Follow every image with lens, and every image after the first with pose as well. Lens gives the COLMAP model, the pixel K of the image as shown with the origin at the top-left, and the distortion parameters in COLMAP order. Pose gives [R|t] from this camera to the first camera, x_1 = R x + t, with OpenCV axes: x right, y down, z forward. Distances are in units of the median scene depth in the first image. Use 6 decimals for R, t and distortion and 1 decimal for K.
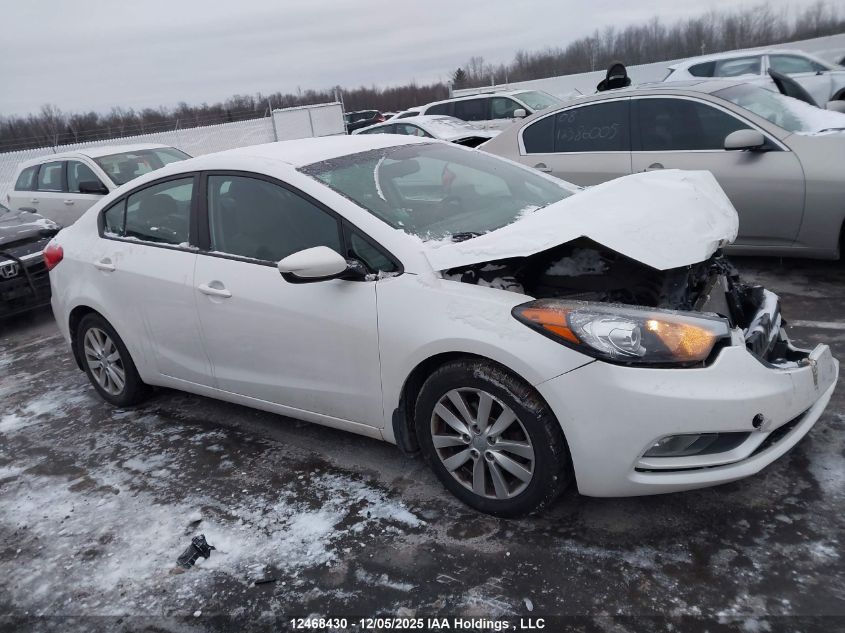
lens RADIAL K [[635.8, 0, 422.5], [0, 635.8, 316.5], [0, 0, 1]] dist [0.046841, -0.047573]
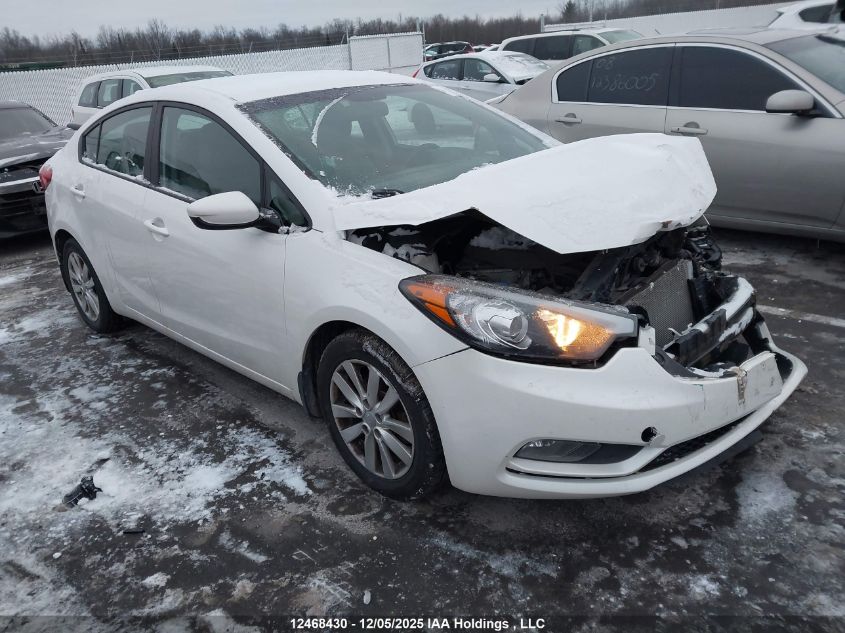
lens RADIAL K [[640.7, 0, 422.5], [0, 640.7, 316.5], [0, 0, 1]] dist [0.027988, -0.011505]
pose [[0.989135, 0.099056, -0.108628, 0.247074], [-0.088864, 0.991506, 0.094968, -0.045827], [0.117113, -0.084283, 0.989536, 0.085117]]
